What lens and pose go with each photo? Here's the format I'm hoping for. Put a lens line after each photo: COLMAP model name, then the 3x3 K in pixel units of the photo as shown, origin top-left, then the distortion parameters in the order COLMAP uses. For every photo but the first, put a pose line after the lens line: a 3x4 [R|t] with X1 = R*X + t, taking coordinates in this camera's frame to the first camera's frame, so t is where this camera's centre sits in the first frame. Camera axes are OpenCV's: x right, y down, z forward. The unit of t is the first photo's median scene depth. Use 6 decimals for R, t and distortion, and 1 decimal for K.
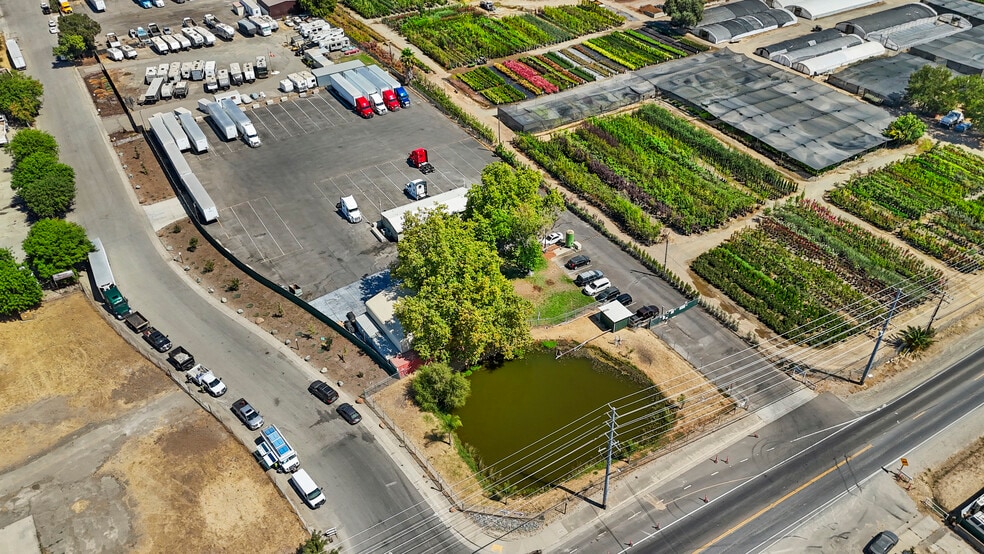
lens RADIAL K [[746.6, 0, 490.0], [0, 746.6, 266.5], [0, 0, 1]] dist [0.074963, -0.077095]
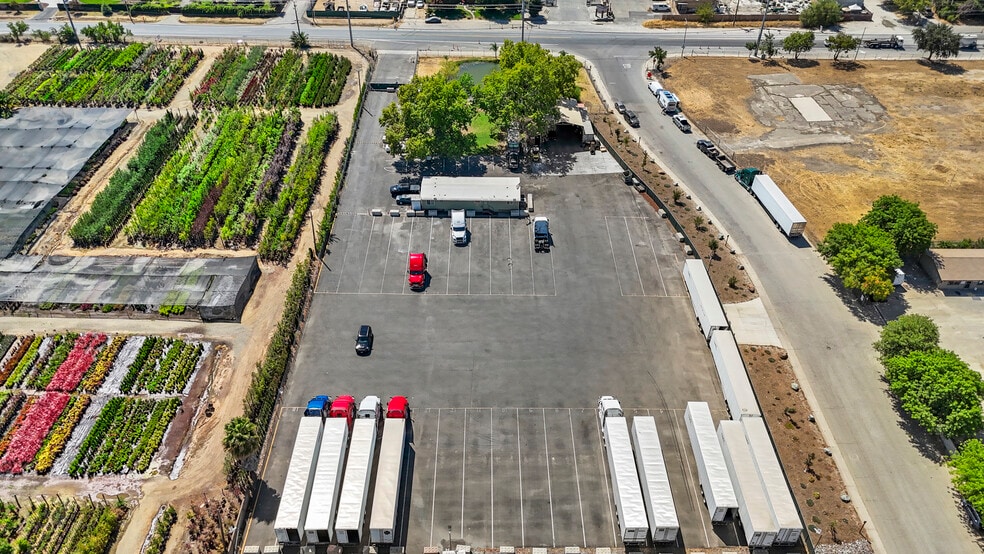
lens RADIAL K [[746.6, 0, 490.0], [0, 746.6, 266.5], [0, 0, 1]] dist [0.074963, -0.077095]
pose [[-0.856928, -0.306509, 0.414399, -0.424341], [0.320370, 0.313084, 0.894059, -0.719154], [-0.403778, 0.898905, -0.170094, 1.002365]]
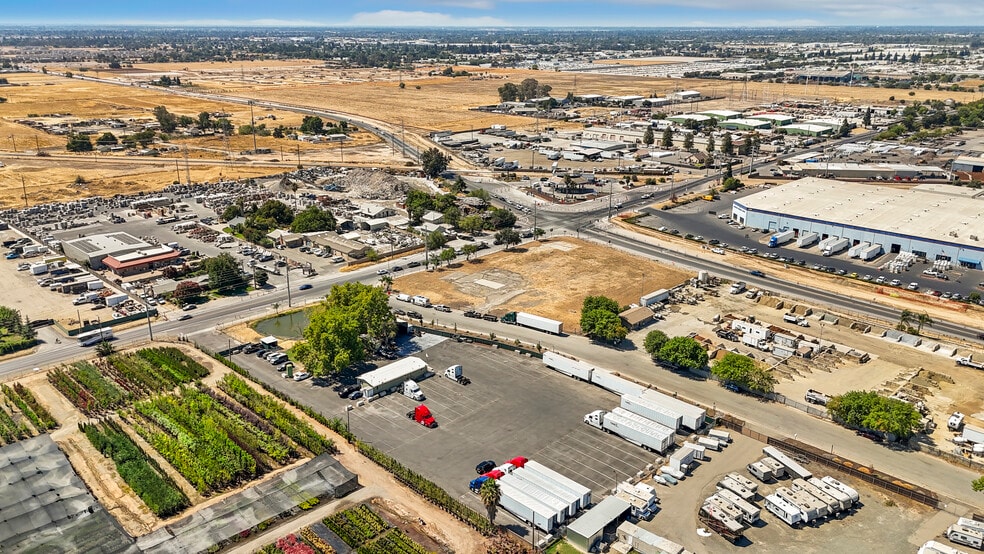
lens RADIAL K [[746.6, 0, 490.0], [0, 746.6, 266.5], [0, 0, 1]] dist [0.074963, -0.077095]
pose [[-0.966983, 0.095260, -0.236367, 0.044078], [-0.137517, 0.585828, 0.798683, -1.054109], [0.214553, 0.804817, -0.553386, 1.324168]]
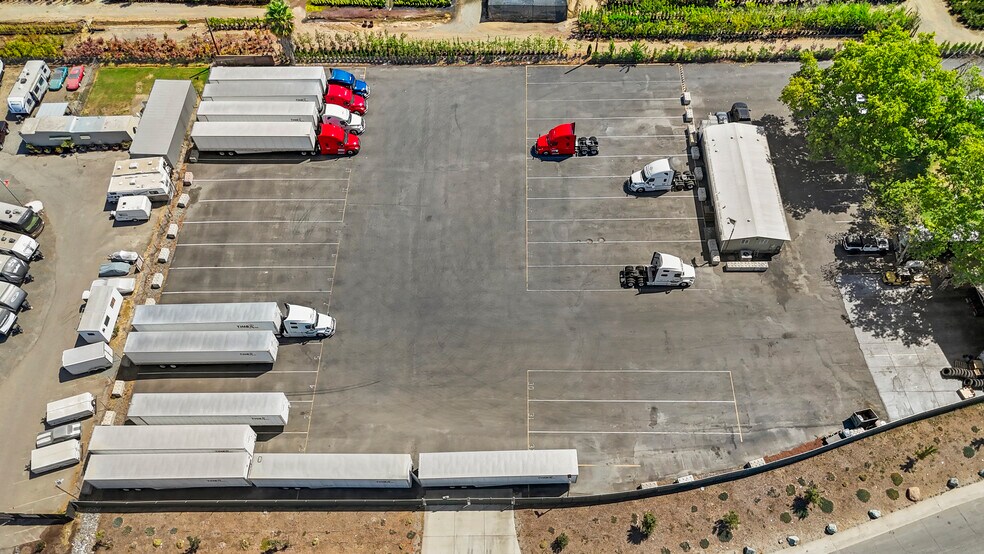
lens RADIAL K [[746.6, 0, 490.0], [0, 746.6, 266.5], [0, 0, 1]] dist [0.074963, -0.077095]
pose [[0.528058, -0.701188, 0.479051, -0.447795], [0.516023, 0.712968, 0.474760, -0.358152], [-0.674444, -0.003500, 0.738318, 0.539638]]
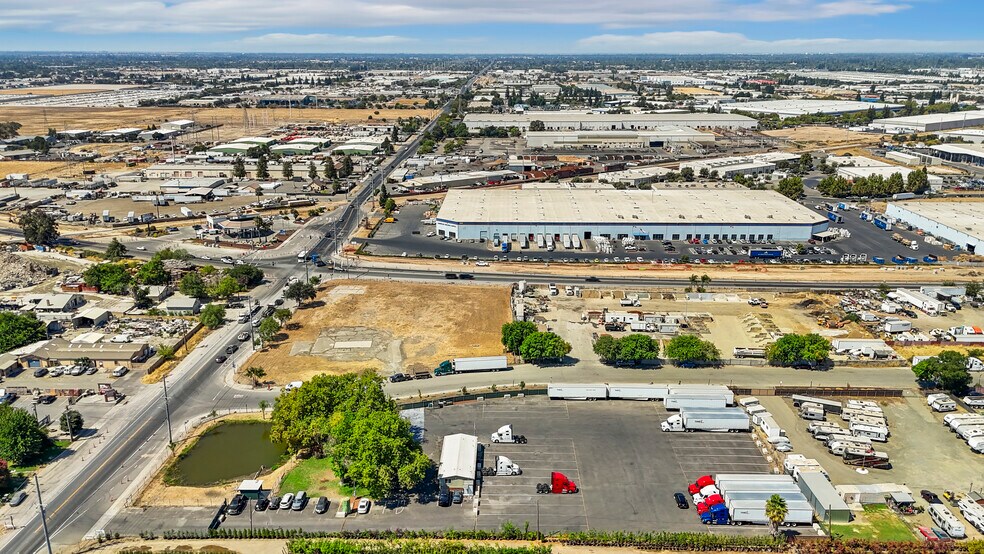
lens RADIAL K [[746.6, 0, 490.0], [0, 746.6, 266.5], [0, 0, 1]] dist [0.074963, -0.077095]
pose [[-0.528995, 0.250218, -0.810898, 0.616739], [-0.499810, 0.680367, 0.535995, -0.748249], [0.685823, 0.688834, -0.234849, 0.891136]]
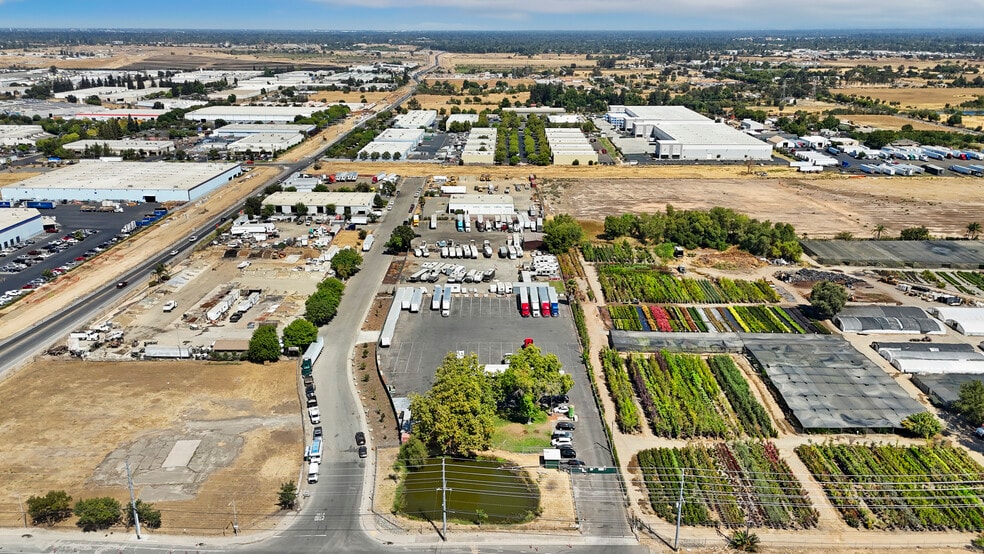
lens RADIAL K [[746.6, 0, 490.0], [0, 746.6, 266.5], [0, 0, 1]] dist [0.074963, -0.077095]
pose [[0.852422, 0.178199, -0.491550, 0.470270], [-0.329088, 0.913408, -0.239556, 0.076003], [0.406297, 0.365966, 0.837253, -0.249290]]
